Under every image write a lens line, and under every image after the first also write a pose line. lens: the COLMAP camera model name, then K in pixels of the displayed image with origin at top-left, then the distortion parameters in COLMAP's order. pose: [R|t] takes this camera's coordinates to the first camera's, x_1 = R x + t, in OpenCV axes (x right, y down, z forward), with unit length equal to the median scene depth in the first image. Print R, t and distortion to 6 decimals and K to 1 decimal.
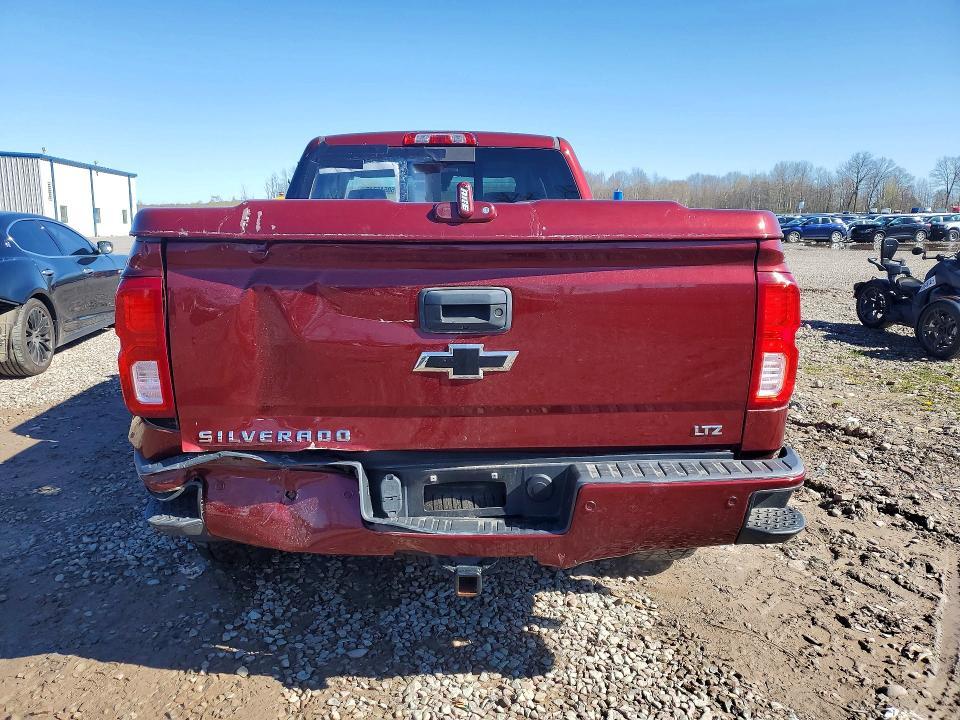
lens RADIAL K [[735.1, 0, 467.0], [0, 735.1, 359.8], [0, 0, 1]] dist [0.005021, 0.006666]
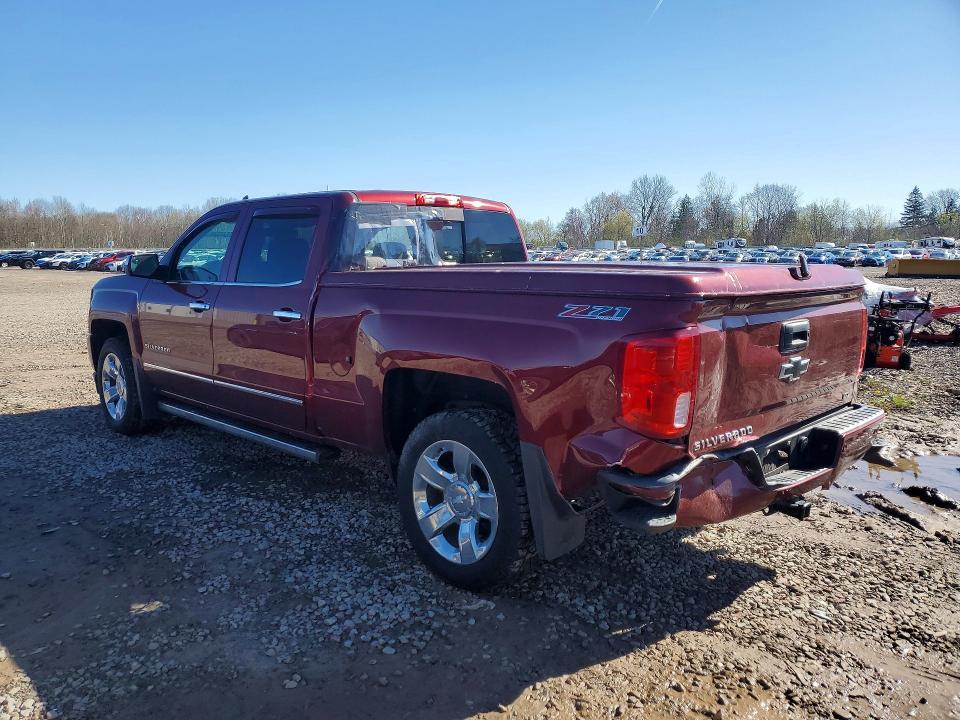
lens RADIAL K [[735.1, 0, 467.0], [0, 735.1, 359.8], [0, 0, 1]] dist [0.005021, 0.006666]
pose [[0.756536, -0.089321, 0.647824, -1.357068], [0.118969, 0.992896, -0.002034, -0.085106], [-0.643040, 0.078610, 0.761788, 0.222198]]
